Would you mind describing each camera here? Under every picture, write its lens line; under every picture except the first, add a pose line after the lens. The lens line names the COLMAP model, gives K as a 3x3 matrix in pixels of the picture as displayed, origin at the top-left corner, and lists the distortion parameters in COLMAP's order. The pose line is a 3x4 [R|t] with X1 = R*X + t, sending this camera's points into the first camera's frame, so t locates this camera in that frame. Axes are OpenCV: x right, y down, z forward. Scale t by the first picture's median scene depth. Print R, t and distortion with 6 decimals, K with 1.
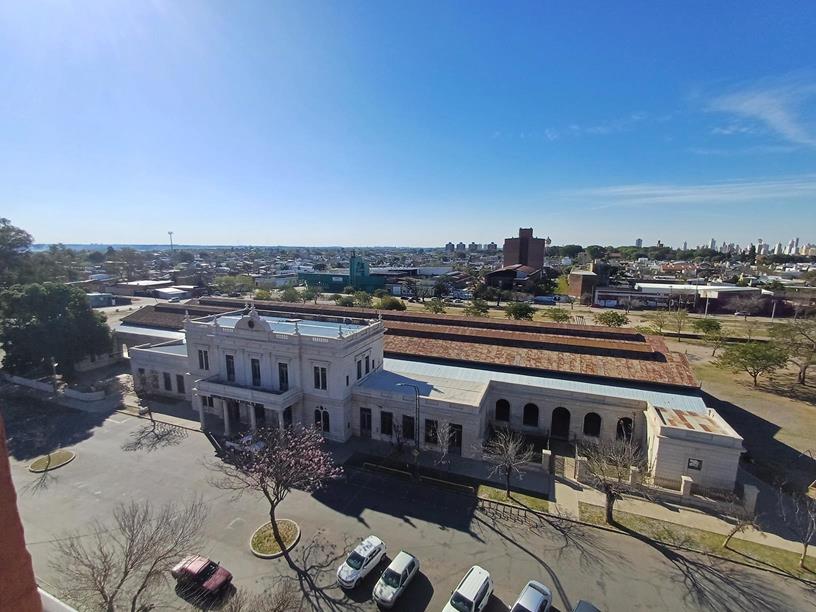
lens RADIAL K [[367.1, 0, 419.0], [0, 367.1, 306.4], [0, 0, 1]] dist [0.001465, -0.004174]
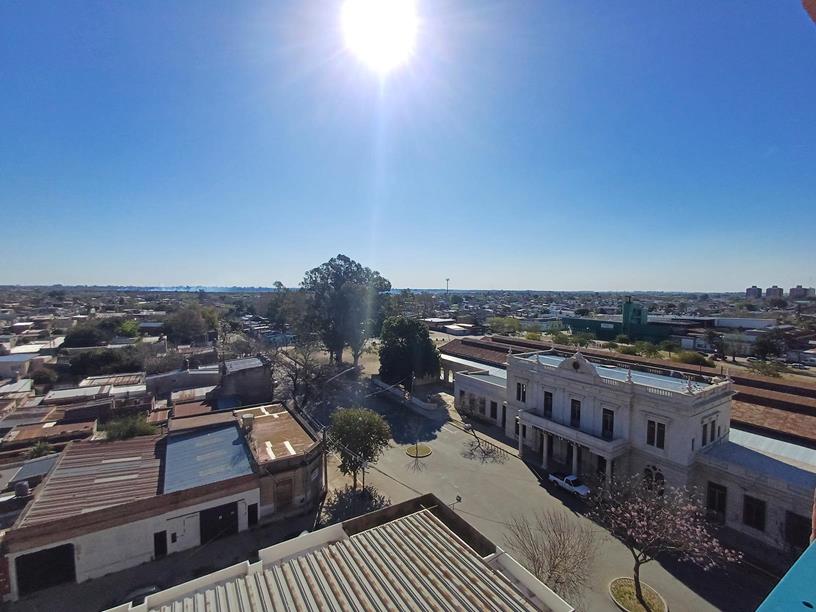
lens RADIAL K [[367.1, 0, 408.0], [0, 367.1, 306.0], [0, 0, 1]] dist [0.001277, 0.000294]
pose [[0.795552, 0.026309, -0.605314, -0.177716], [-0.098716, 0.991336, -0.086653, 0.015637], [0.597790, 0.128691, 0.791256, -0.110894]]
